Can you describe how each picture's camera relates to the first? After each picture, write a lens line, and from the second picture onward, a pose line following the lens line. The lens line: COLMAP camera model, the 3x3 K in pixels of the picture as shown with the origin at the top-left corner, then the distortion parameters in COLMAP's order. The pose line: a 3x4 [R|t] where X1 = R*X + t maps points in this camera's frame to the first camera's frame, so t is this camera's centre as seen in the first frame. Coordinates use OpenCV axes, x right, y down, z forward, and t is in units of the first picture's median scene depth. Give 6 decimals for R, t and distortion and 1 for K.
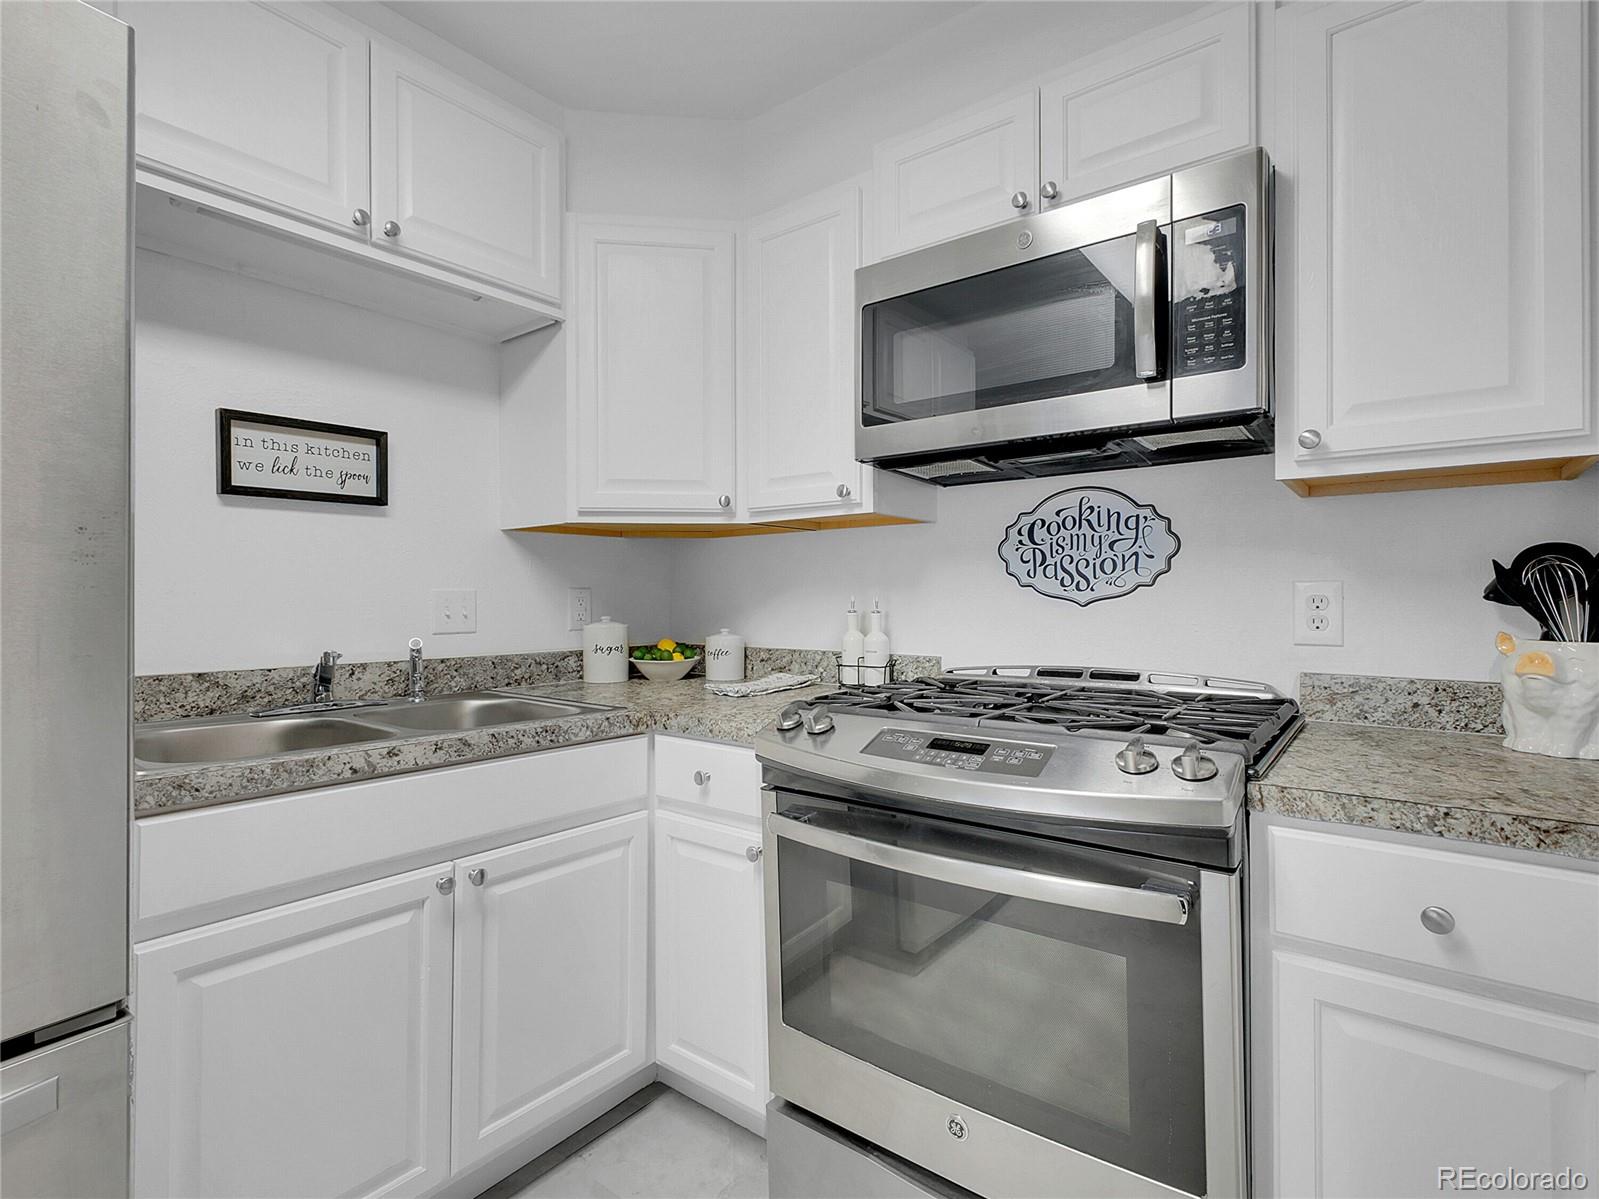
lens RADIAL K [[779.9, 0, 824.2], [0, 779.9, 597.6], [0, 0, 1]] dist [0.002286, 0.001123]
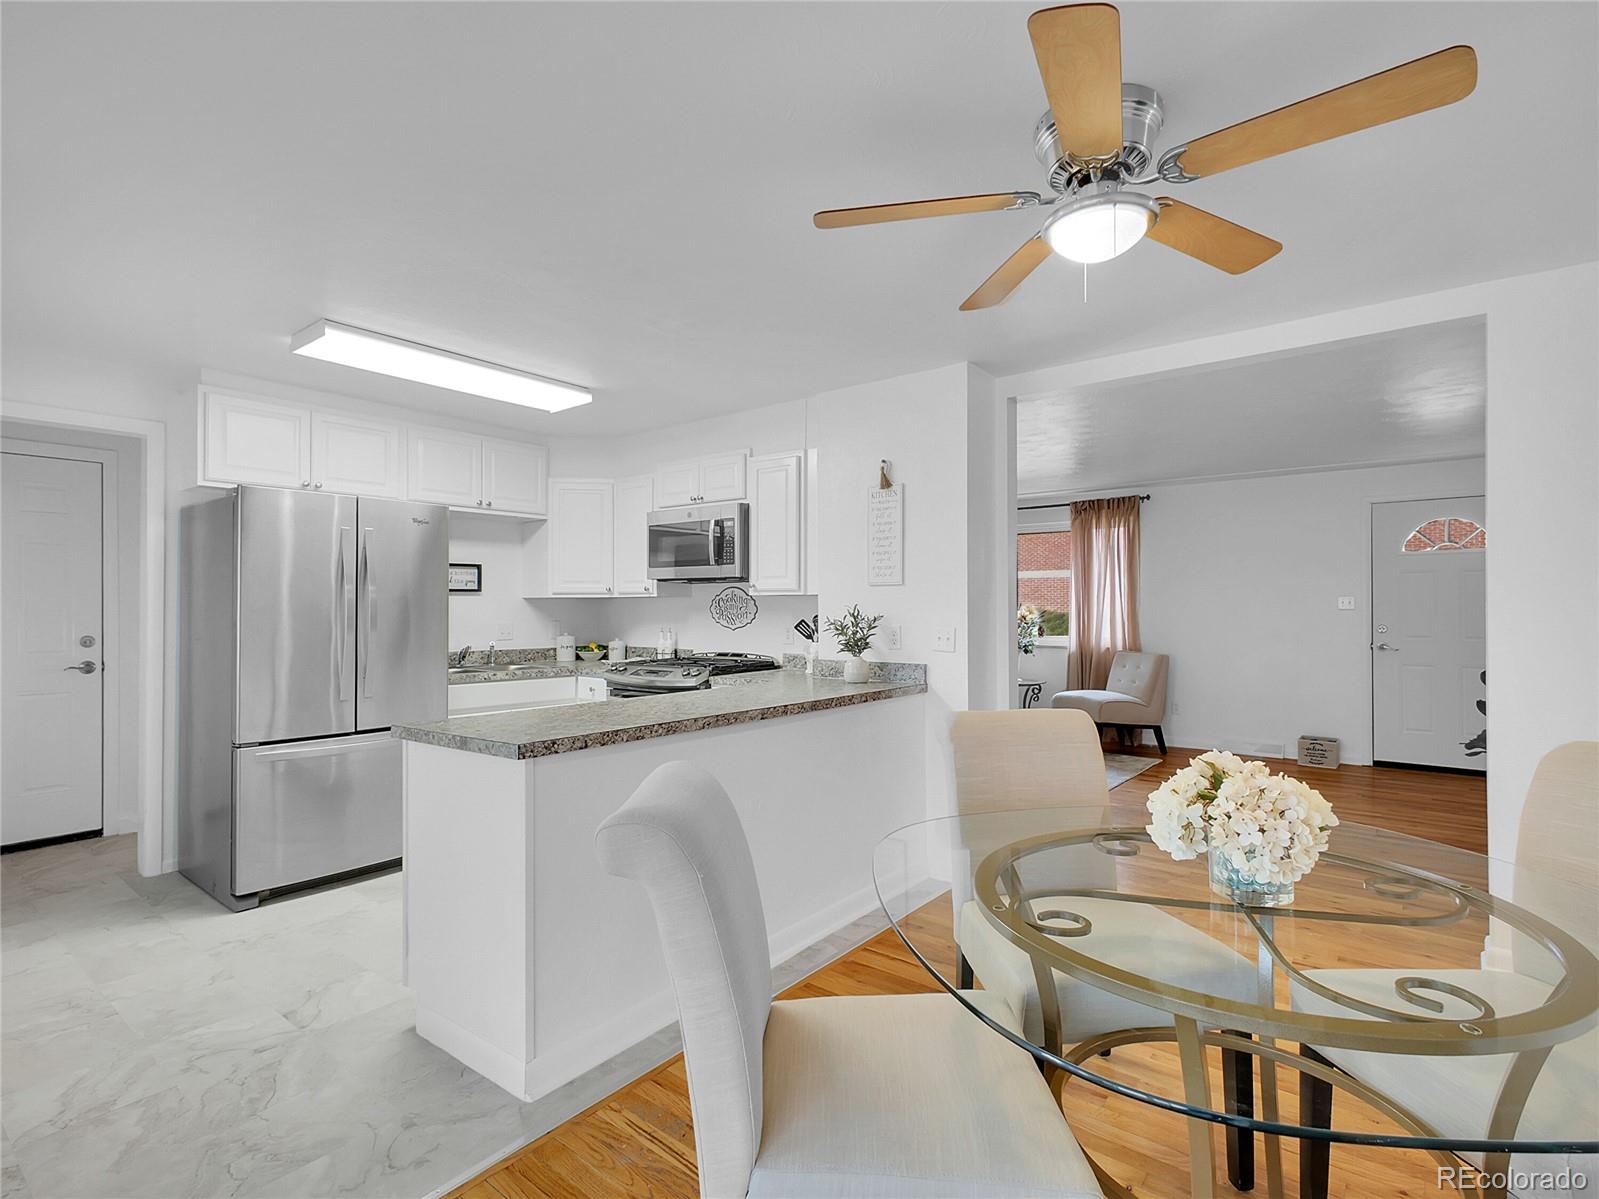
lens RADIAL K [[779.9, 0, 793.6], [0, 779.9, 603.3], [0, 0, 1]] dist [0.002286, 0.001123]
pose [[0.999235, 0.000227, -0.039097, 0.692208], [-0.000448, 0.999984, -0.005645, -0.073606], [0.039095, 0.005658, 0.999219, -1.841365]]
